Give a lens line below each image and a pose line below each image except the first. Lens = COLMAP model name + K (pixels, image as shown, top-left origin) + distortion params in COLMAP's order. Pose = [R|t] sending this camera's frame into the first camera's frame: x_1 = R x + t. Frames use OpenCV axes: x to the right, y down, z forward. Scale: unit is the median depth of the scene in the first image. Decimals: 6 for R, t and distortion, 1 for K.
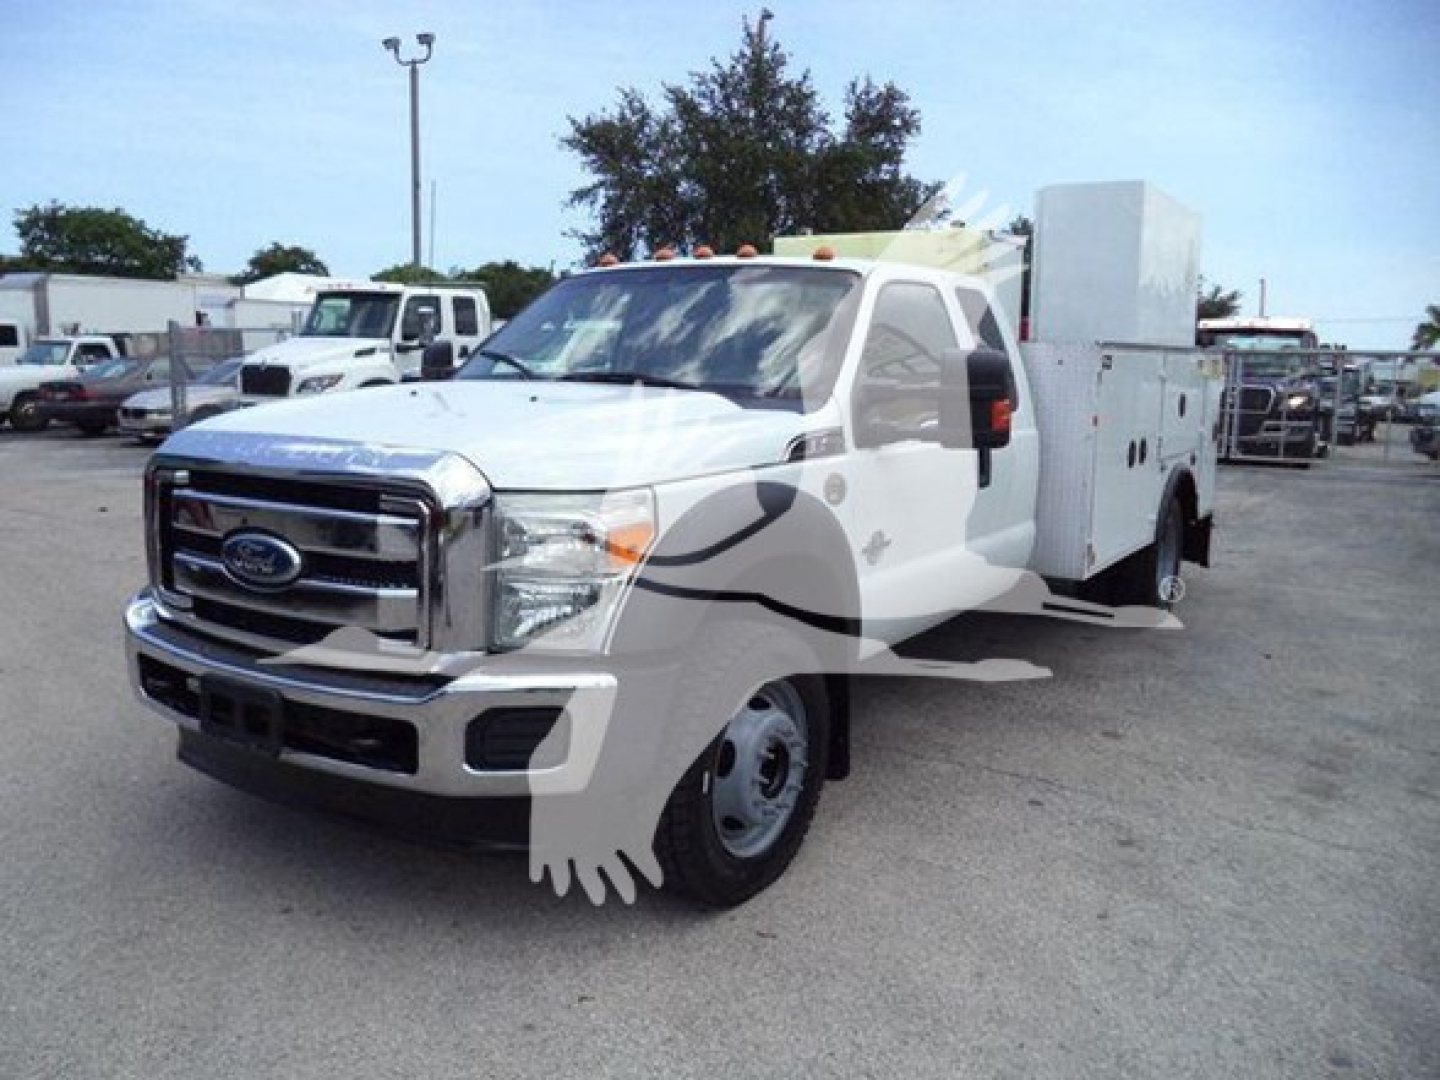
lens RADIAL K [[1179.2, 0, 744.1], [0, 1179.2, 545.0], [0, 0, 1]] dist [0.005799, -0.110336]
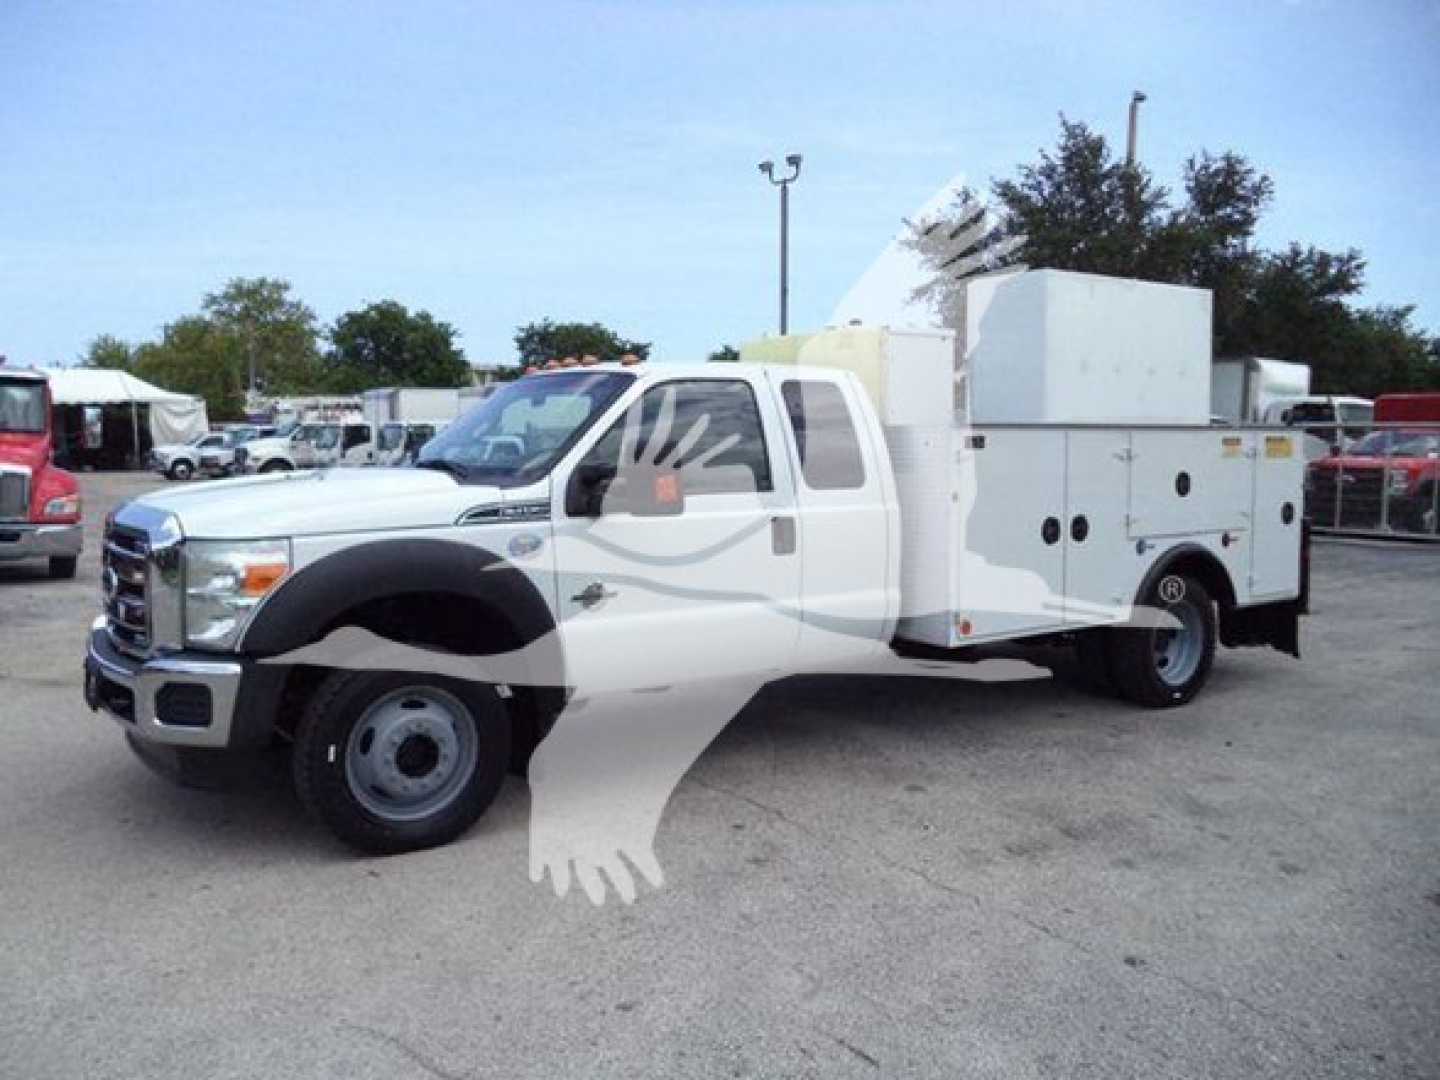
lens RADIAL K [[1186.0, 0, 720.0], [0, 1186.0, 540.0], [0, 0, 1]] dist [-0.002632, -0.000965]
pose [[0.920511, 0.008819, -0.390618, 0.119853], [-0.039872, 0.996646, -0.071460, 0.004304], [0.388678, 0.081355, 0.917775, -0.015804]]
